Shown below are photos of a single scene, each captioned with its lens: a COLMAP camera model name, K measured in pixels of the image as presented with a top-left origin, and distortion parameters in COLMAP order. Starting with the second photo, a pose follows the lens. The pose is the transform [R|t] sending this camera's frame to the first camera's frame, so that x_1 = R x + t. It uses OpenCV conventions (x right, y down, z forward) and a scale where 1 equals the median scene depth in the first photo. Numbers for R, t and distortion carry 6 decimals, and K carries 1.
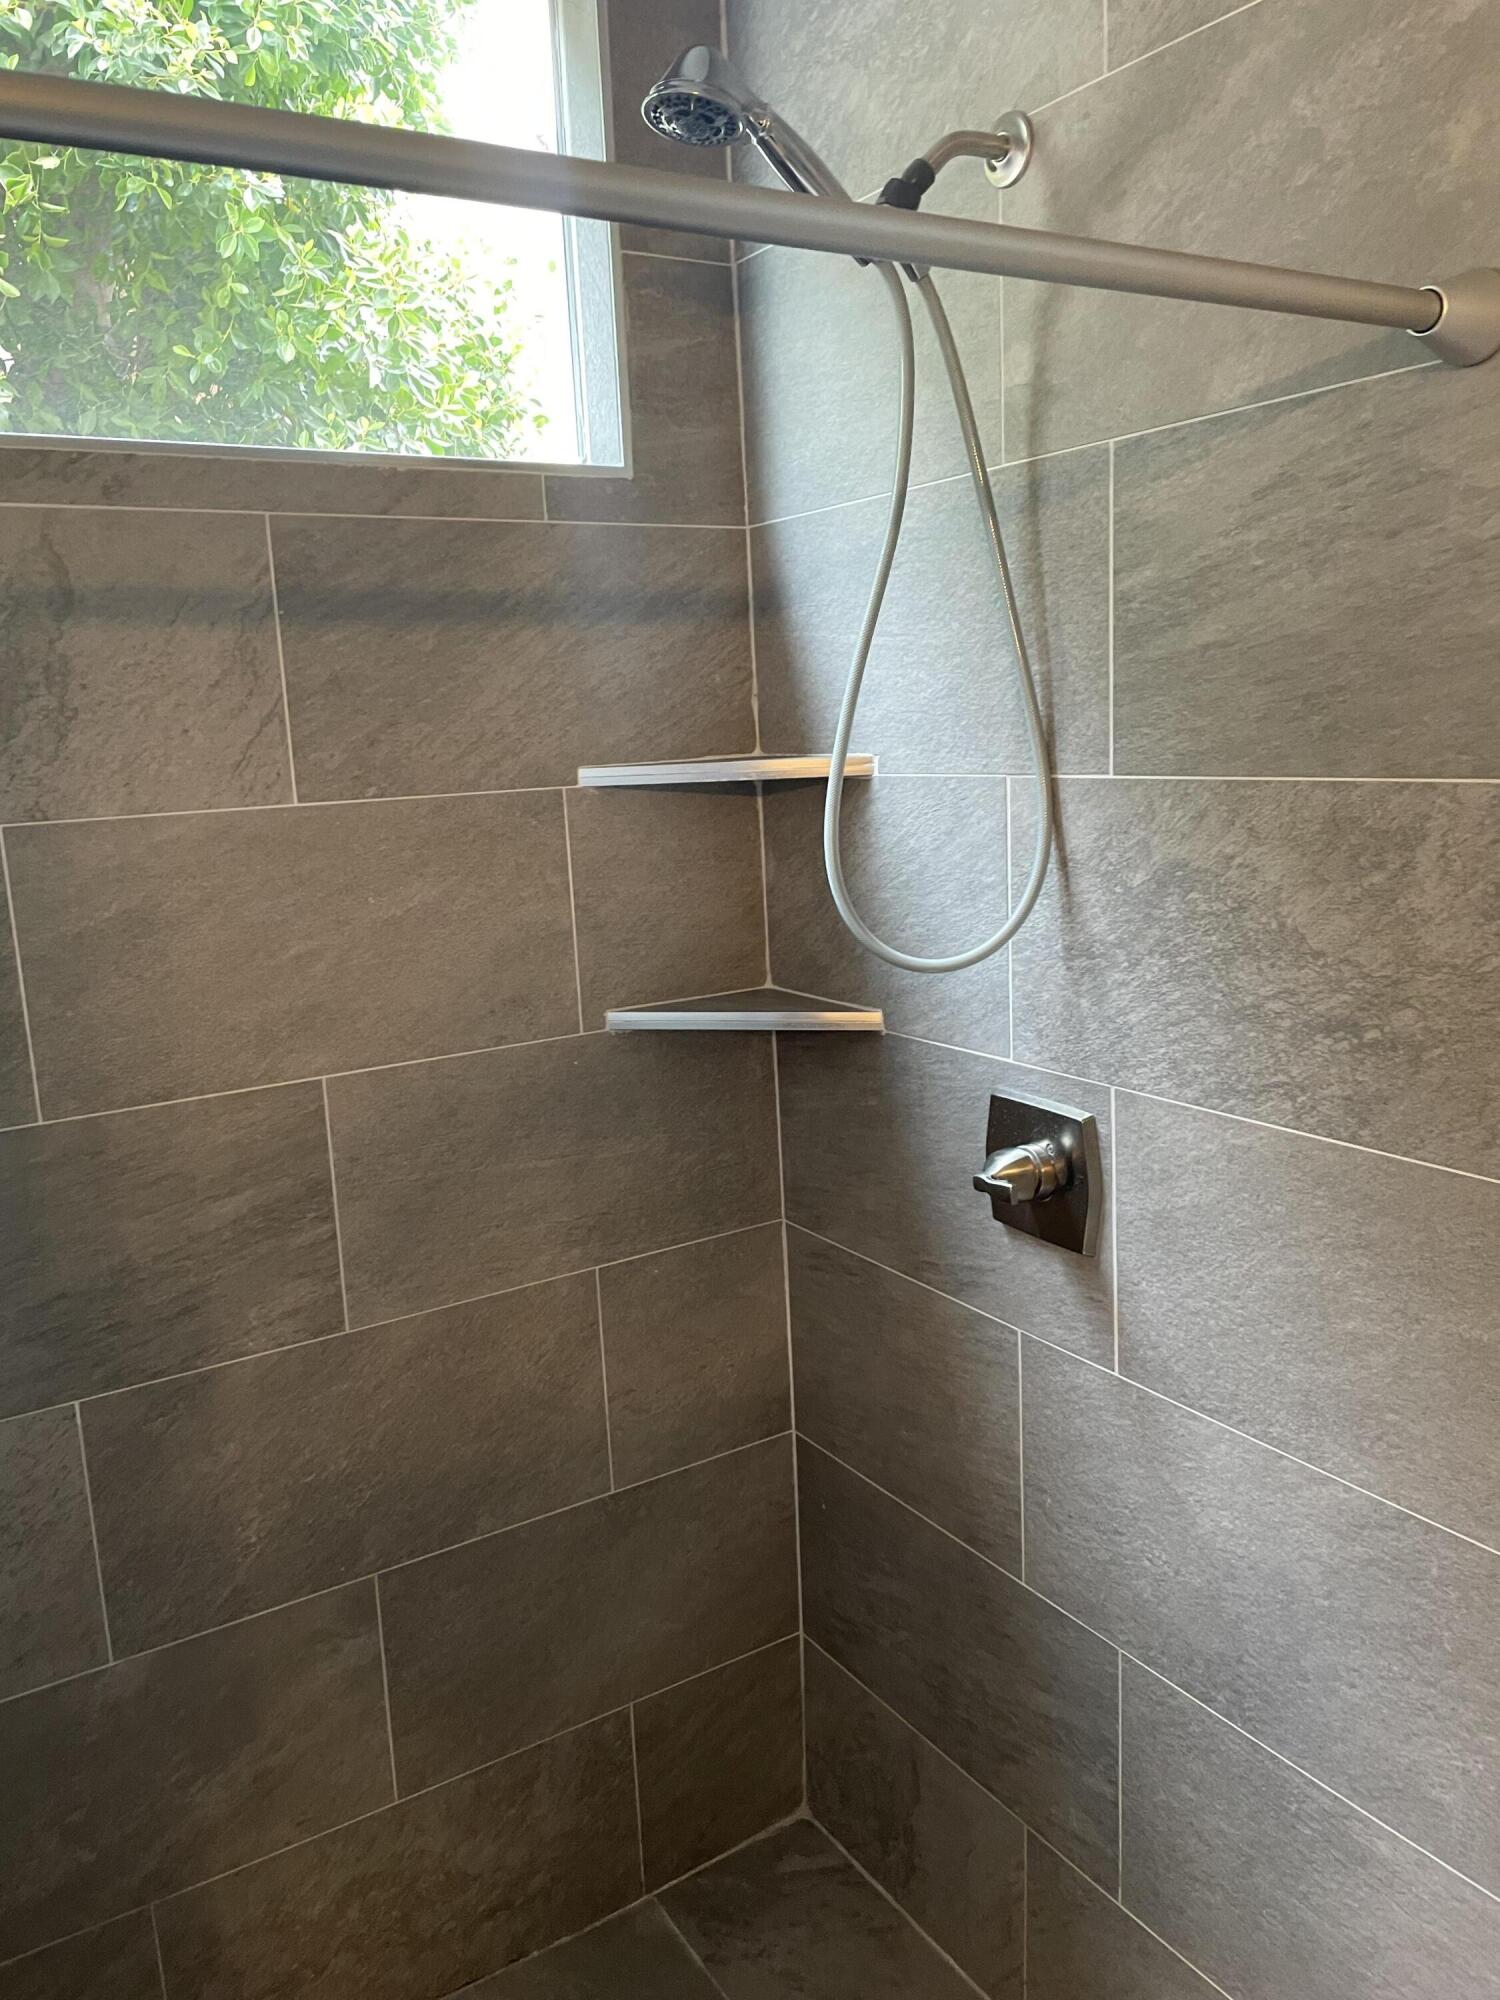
lens RADIAL K [[1533.7, 0, 750.0], [0, 1533.7, 1000.0], [0, 0, 1]] dist [0.112526, -0.150295]
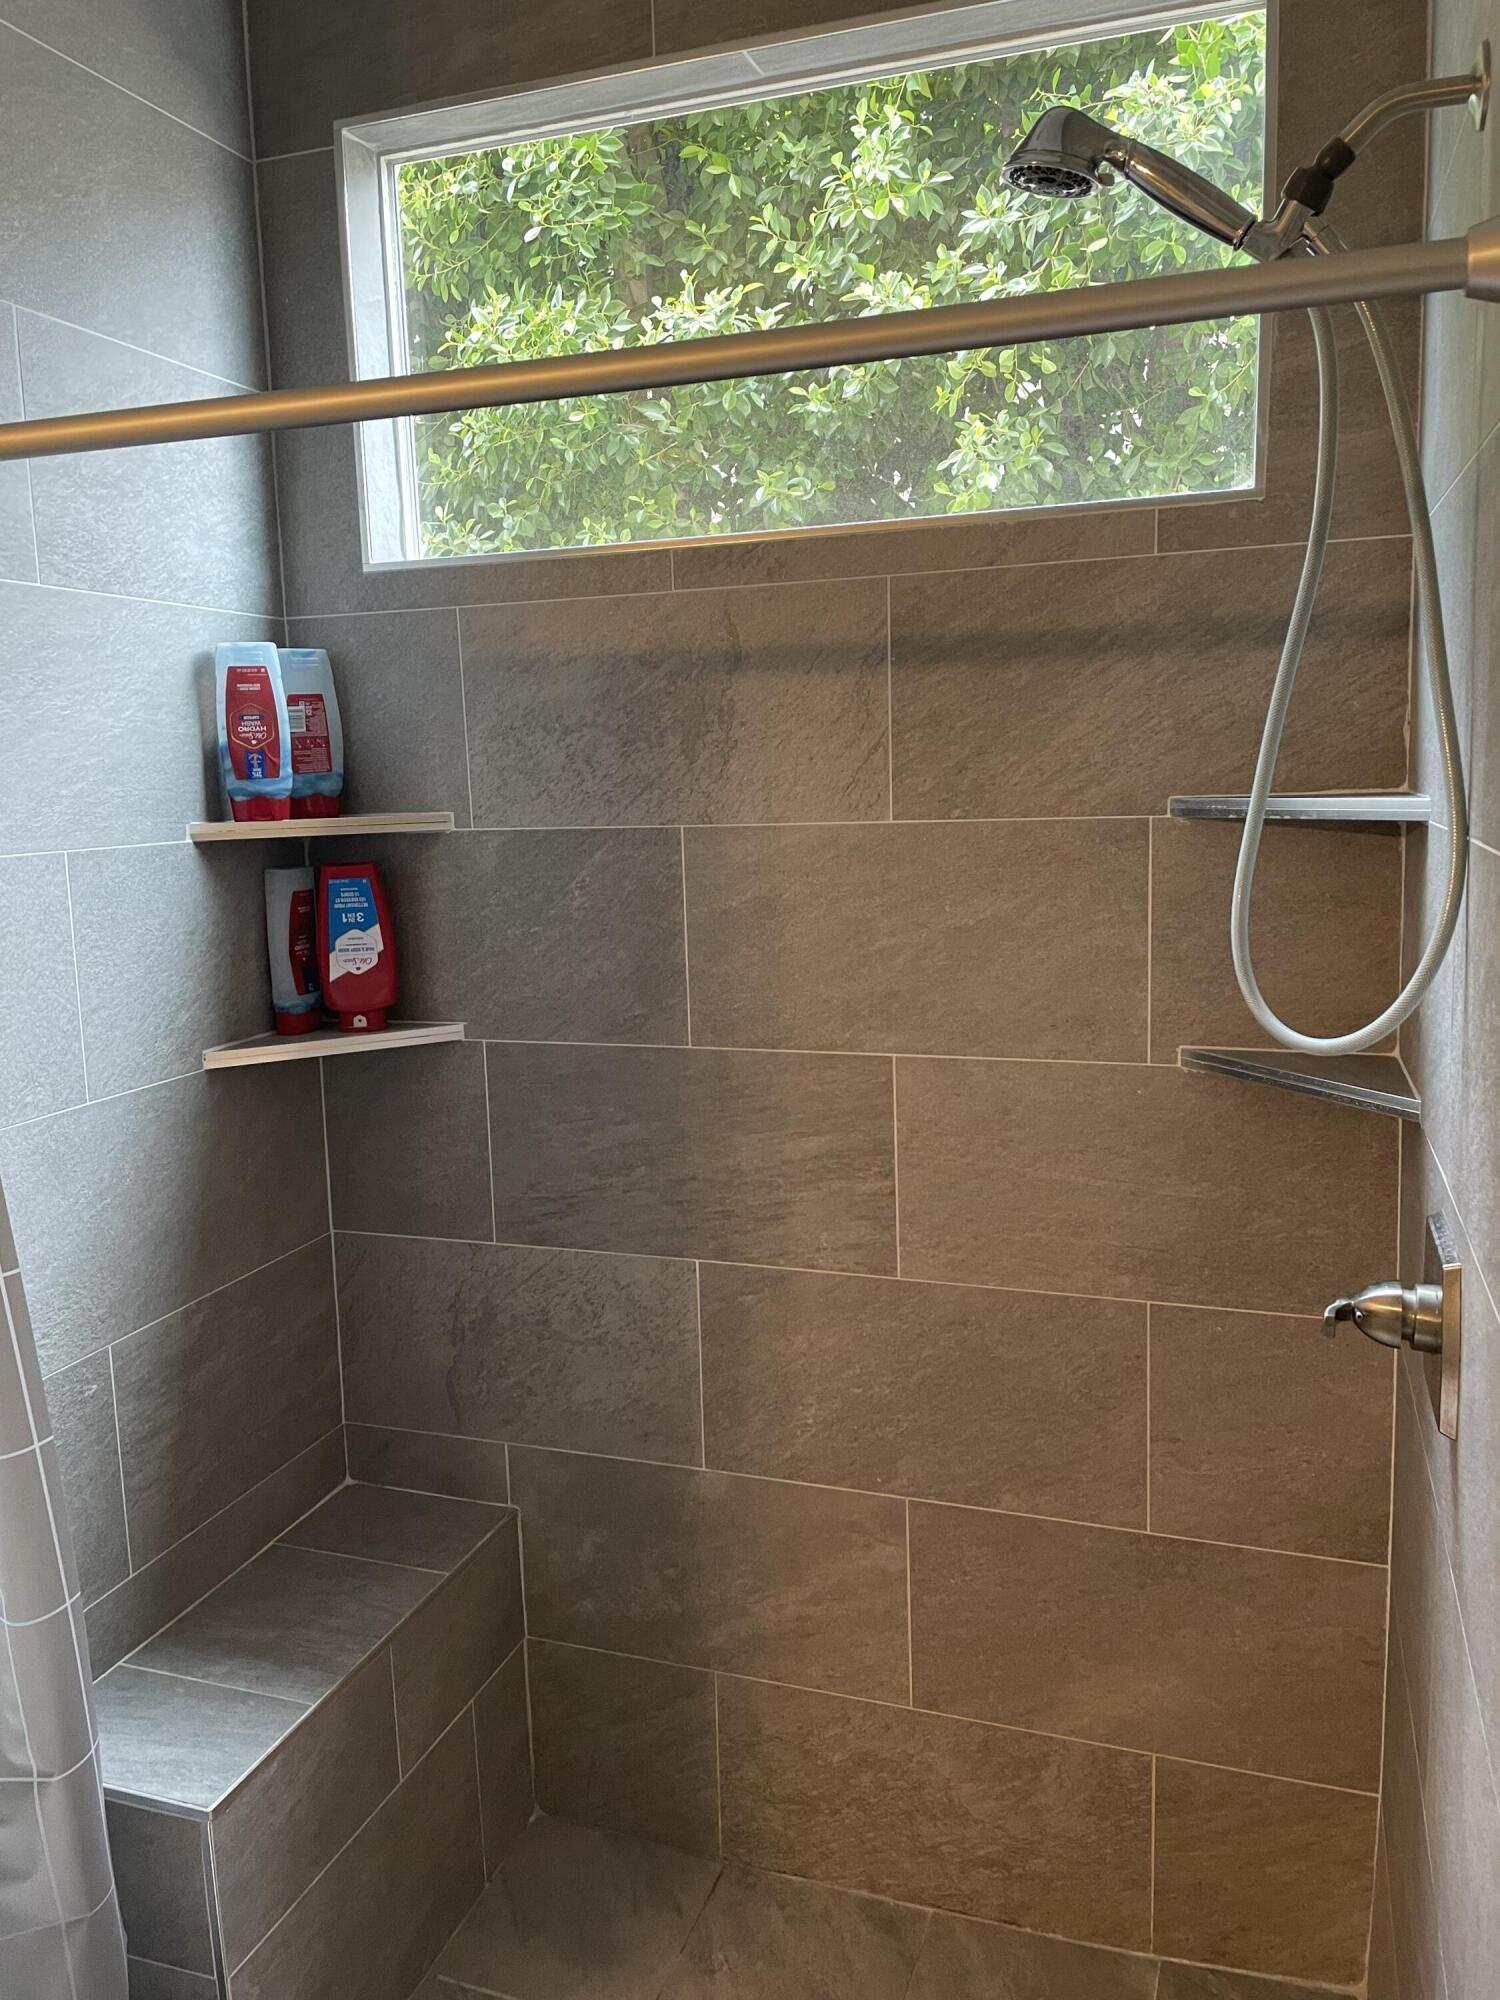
lens RADIAL K [[1533.7, 0, 750.0], [0, 1533.7, 1000.0], [0, 0, 1]] dist [0.112526, -0.150295]
pose [[0.619974, 0.144639, -0.771176, 0.543367], [-0.145885, 0.986973, 0.067832, -0.053849], [0.770941, 0.070449, 0.632998, 0.180939]]
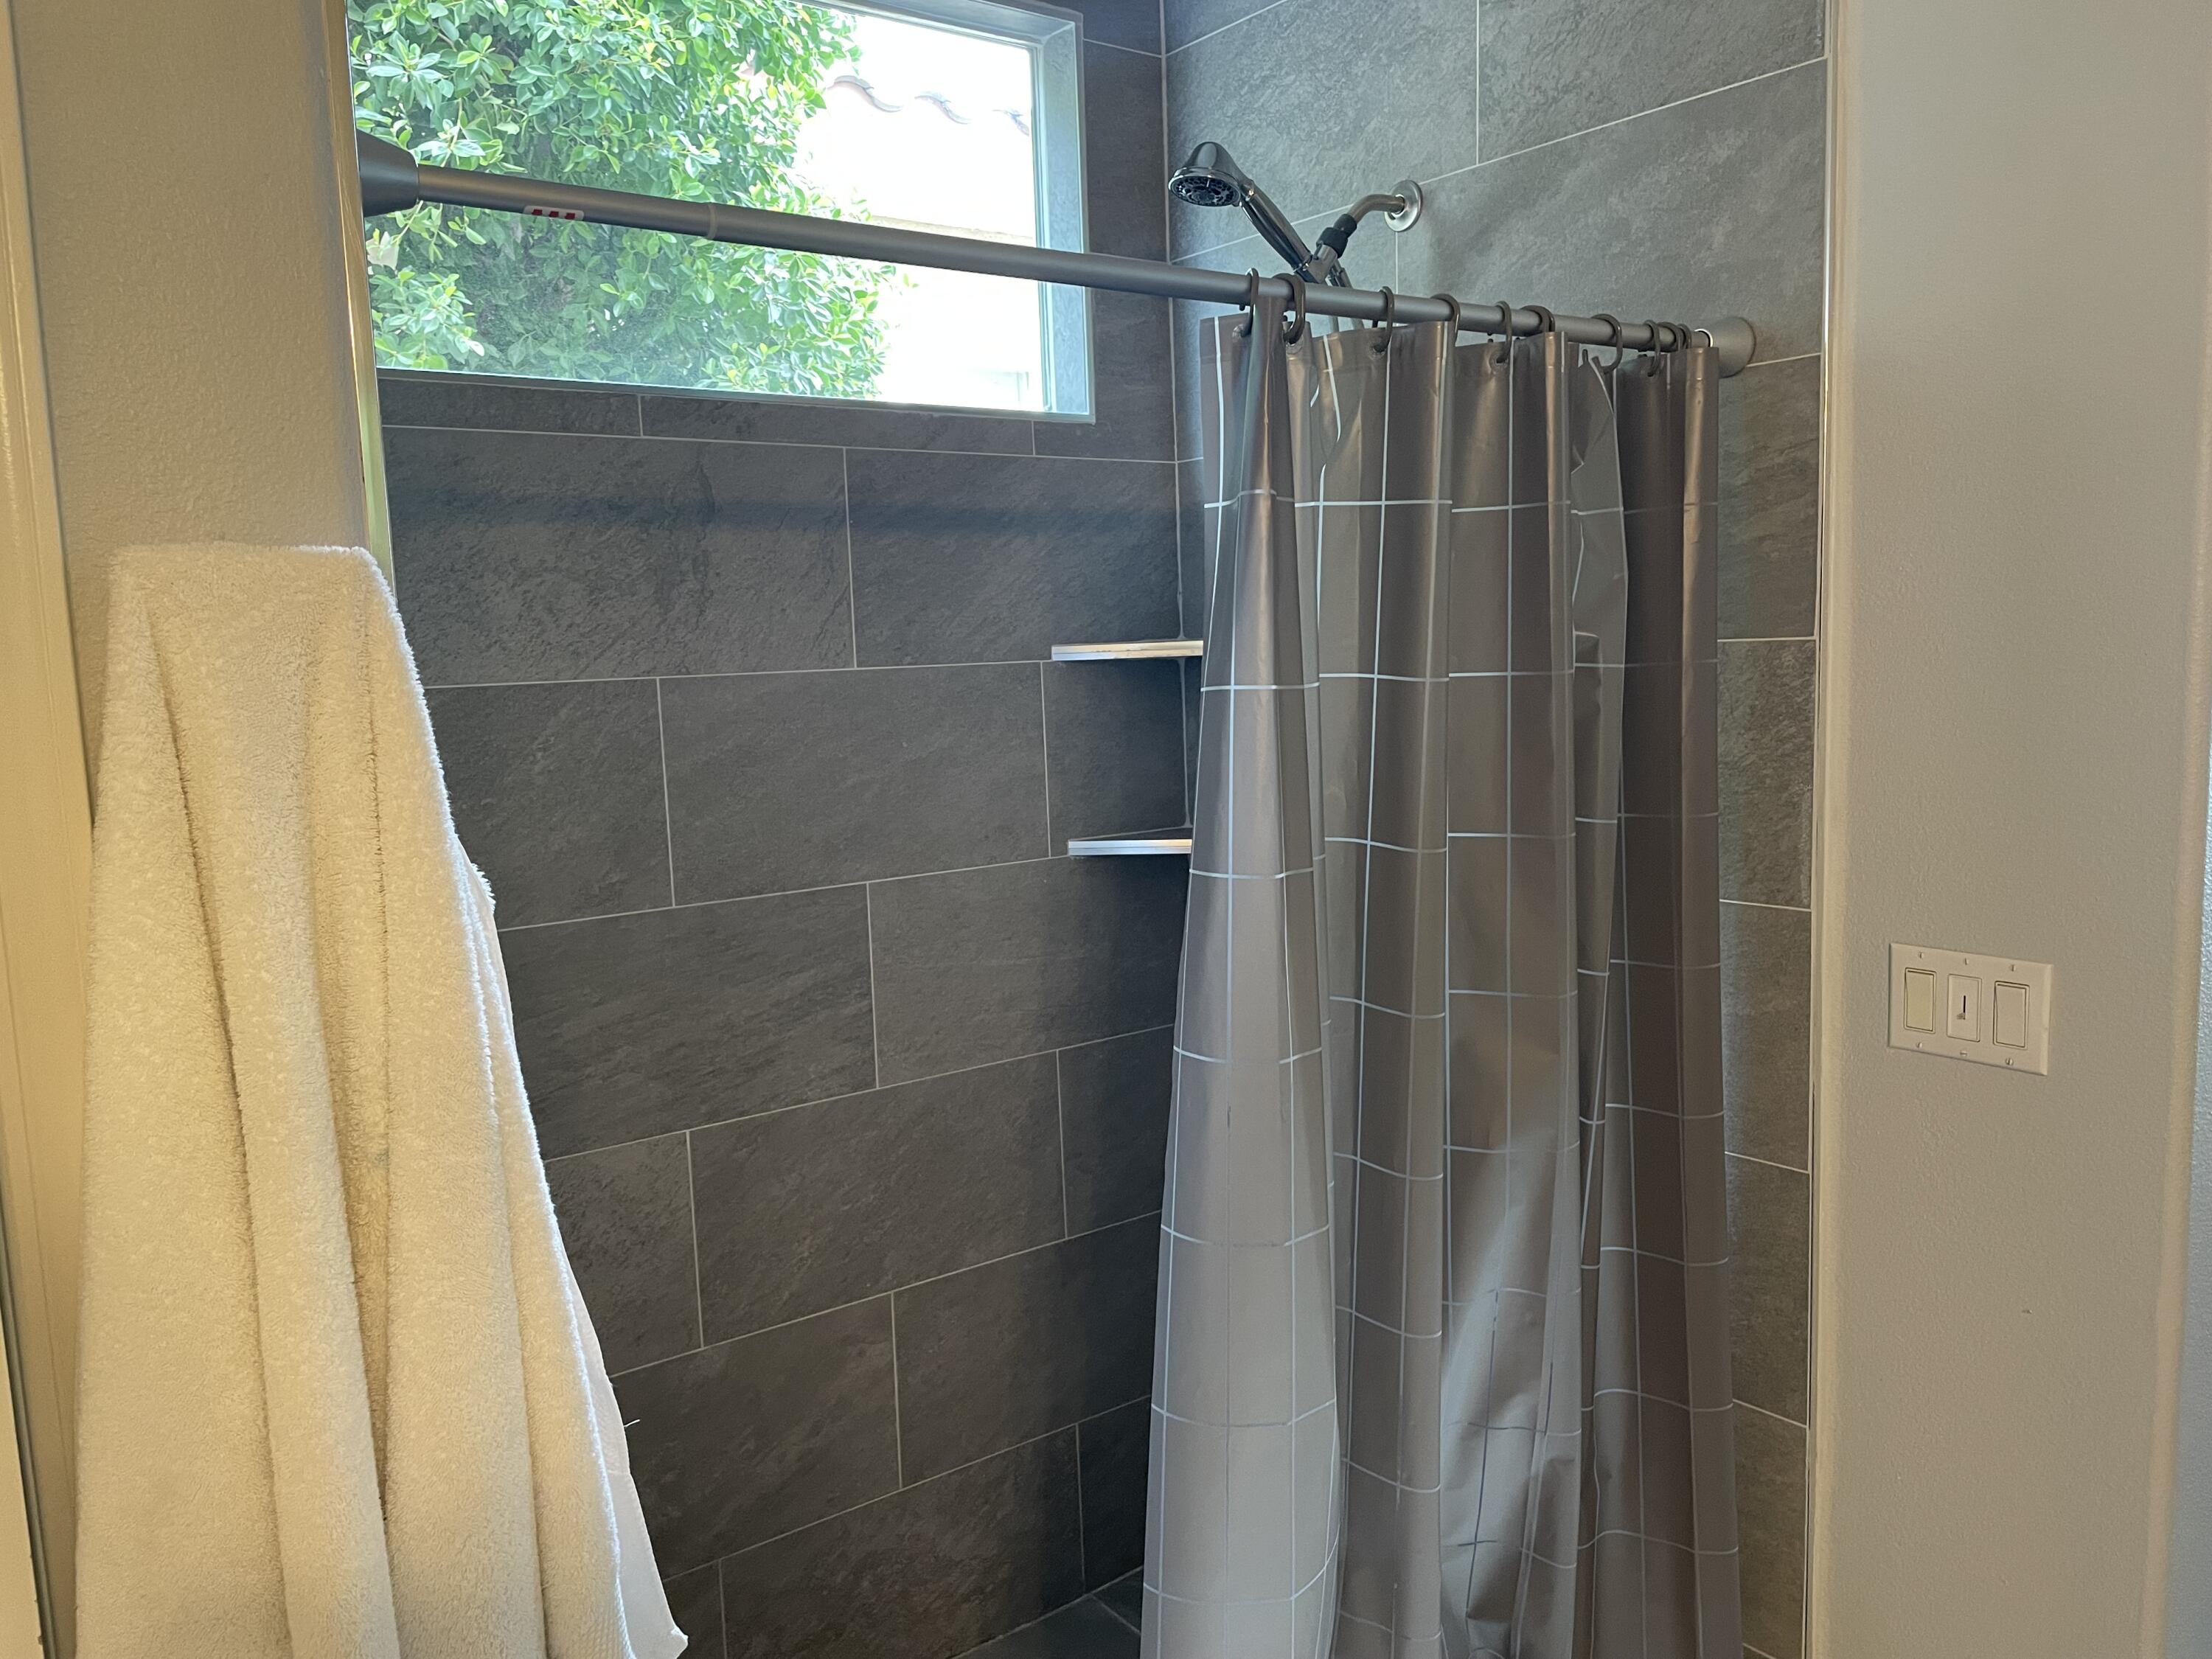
lens RADIAL K [[1686.8, 0, 1117.9], [0, 1686.8, 848.0], [0, 0, 1]] dist [0.150261, -0.252598]
pose [[0.995807, -0.000136, 0.091478, -0.197757], [0.006001, 0.997942, -0.063838, 0.111991], [-0.091281, 0.064119, 0.993759, -0.406504]]
